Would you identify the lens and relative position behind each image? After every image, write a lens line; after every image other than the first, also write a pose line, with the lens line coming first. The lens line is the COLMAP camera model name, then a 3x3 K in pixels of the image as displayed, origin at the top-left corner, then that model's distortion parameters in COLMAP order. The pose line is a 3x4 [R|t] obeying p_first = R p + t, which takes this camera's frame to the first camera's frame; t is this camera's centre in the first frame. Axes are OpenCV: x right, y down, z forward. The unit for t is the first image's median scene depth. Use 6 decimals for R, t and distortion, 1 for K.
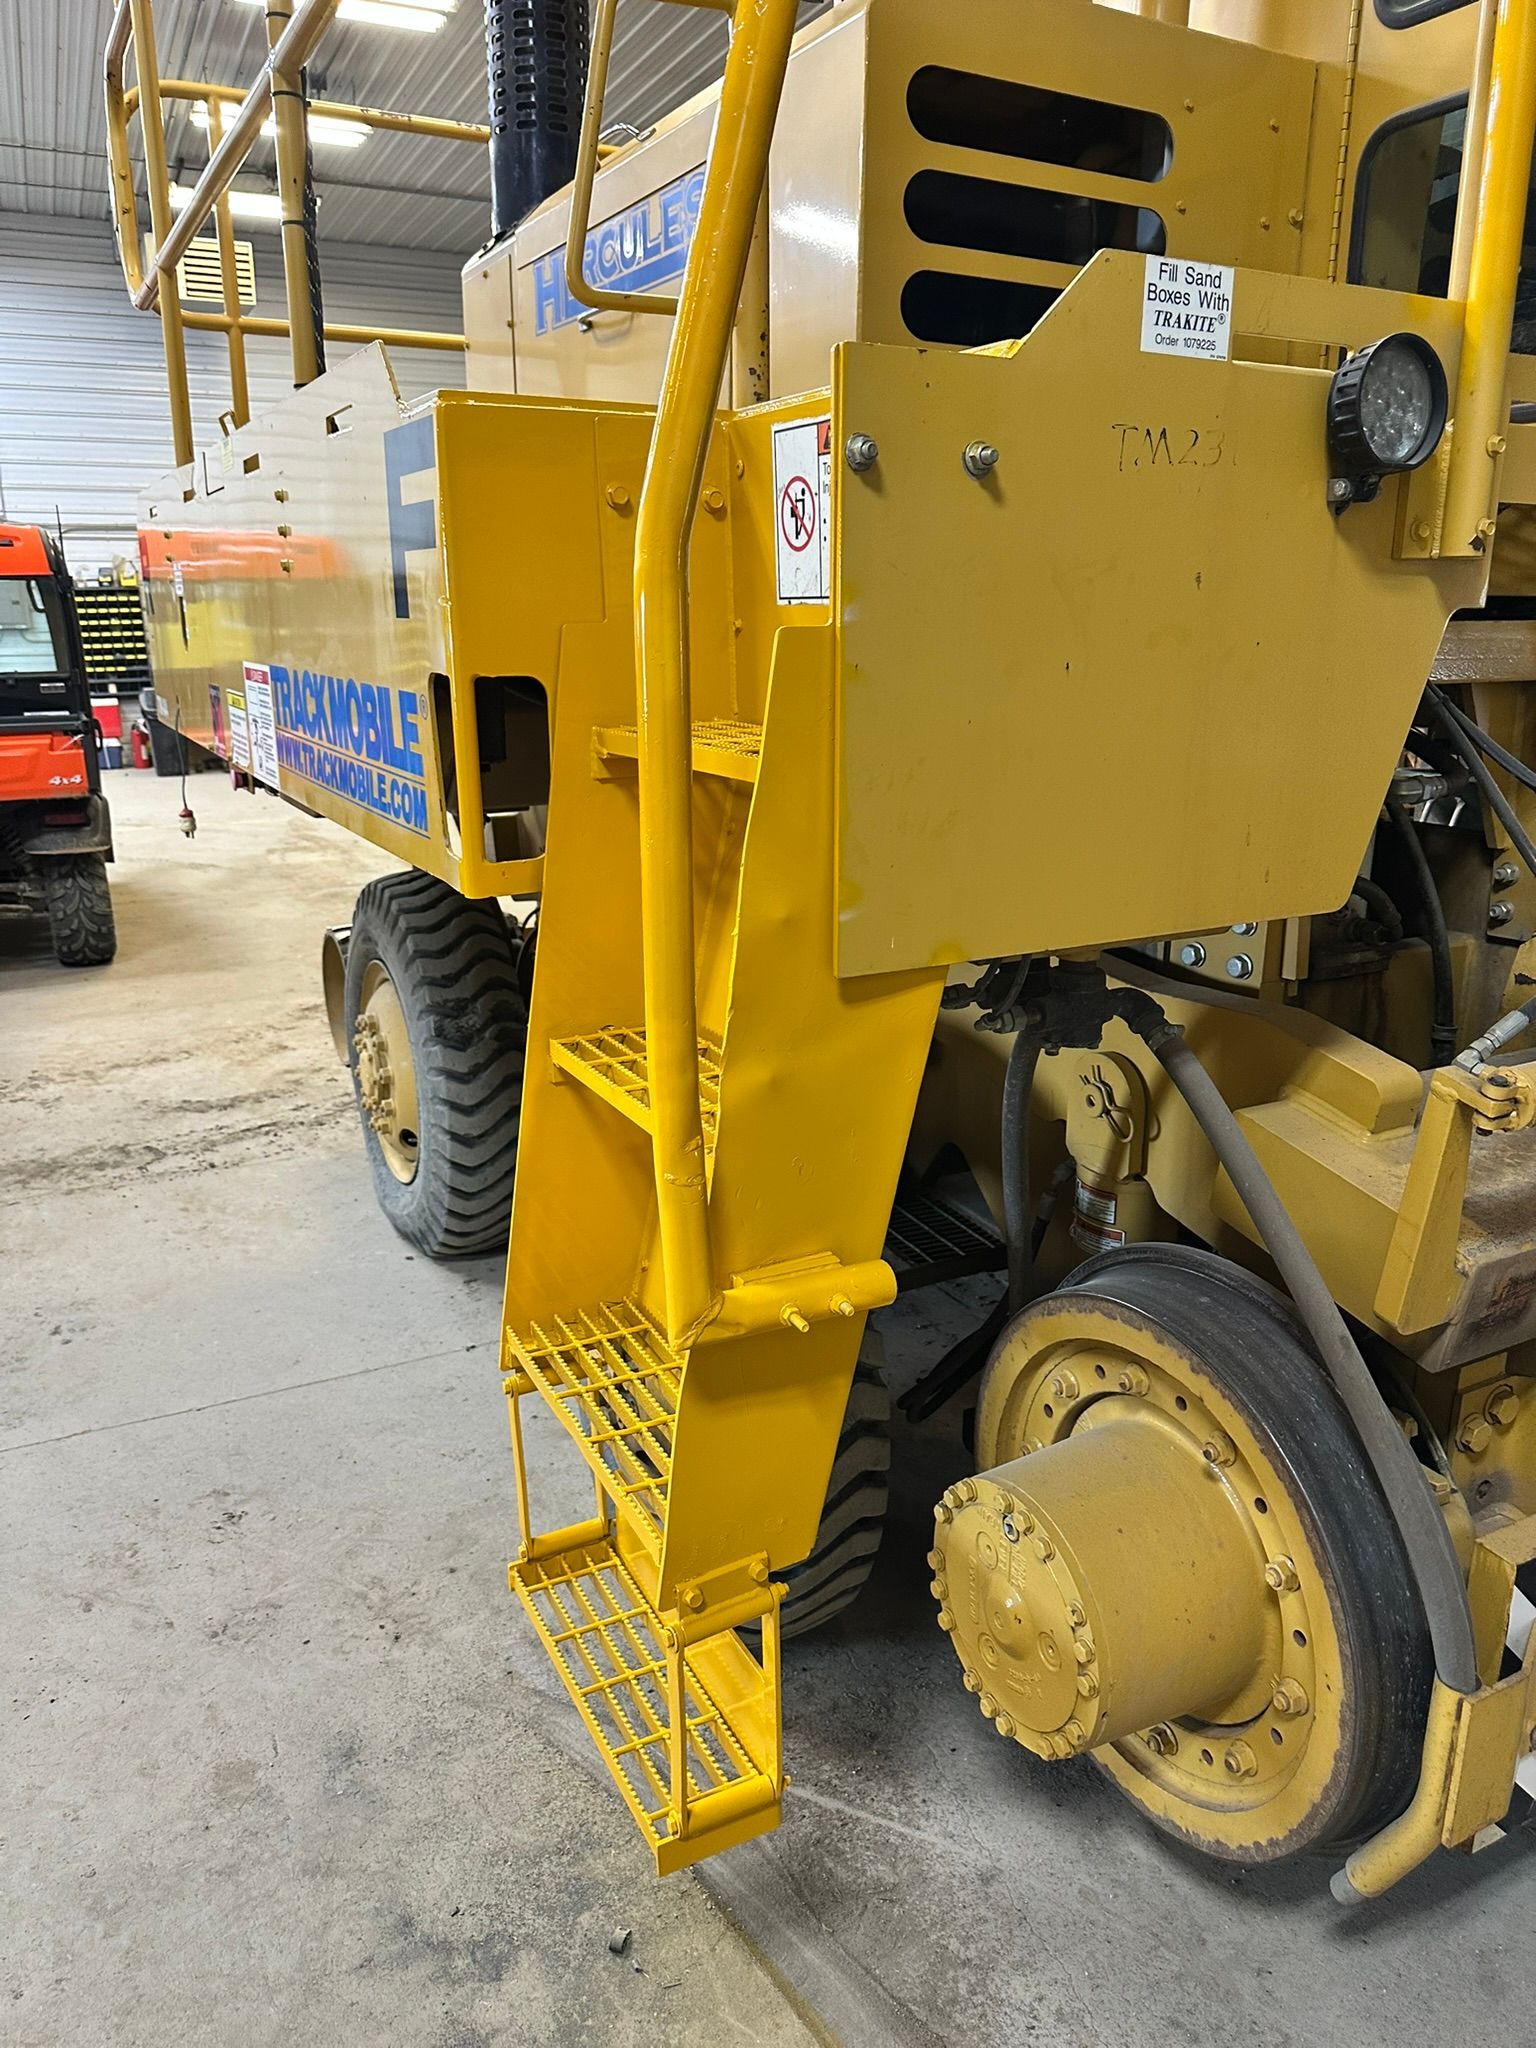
lens RADIAL K [[1410.9, 0, 755.2], [0, 1410.9, 1018.2], [0, 0, 1]] dist [0.098732, -0.159729]
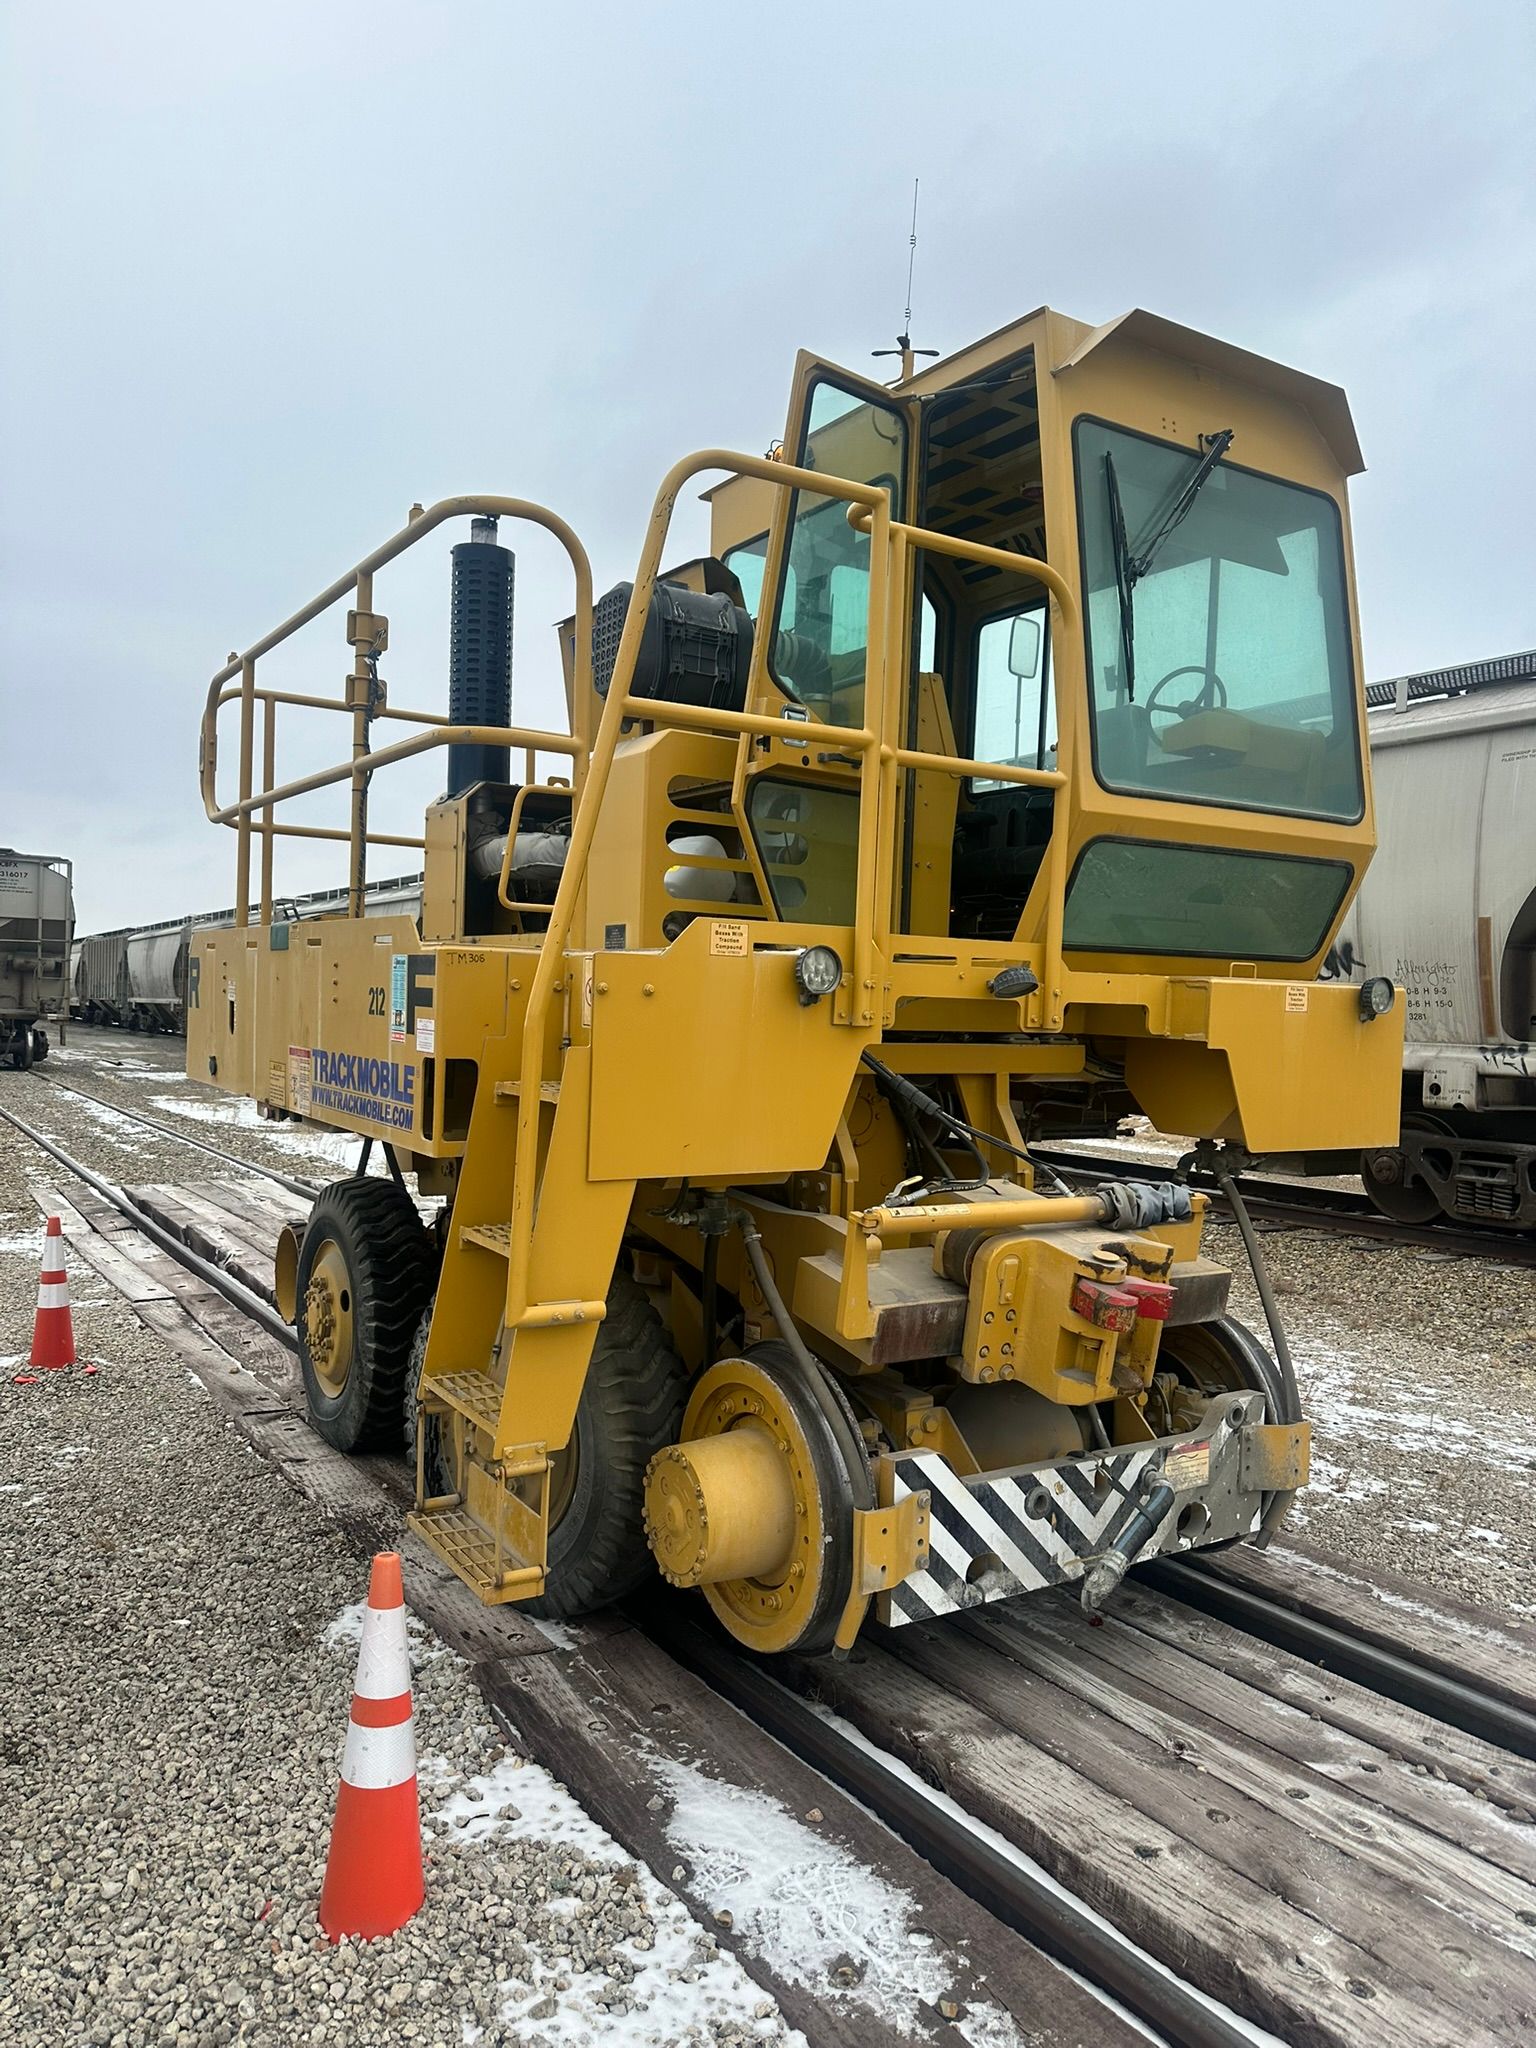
lens RADIAL K [[1477.2, 0, 768.0], [0, 1477.2, 1024.0], [0, 0, 1]] dist [-0.046566, 0.002333]
pose [[0.995344, 0.034153, 0.090131, 0.082717], [-0.009524, 0.965390, -0.260638, 0.261722], [-0.095913, 0.258566, 0.961220, -1.107408]]
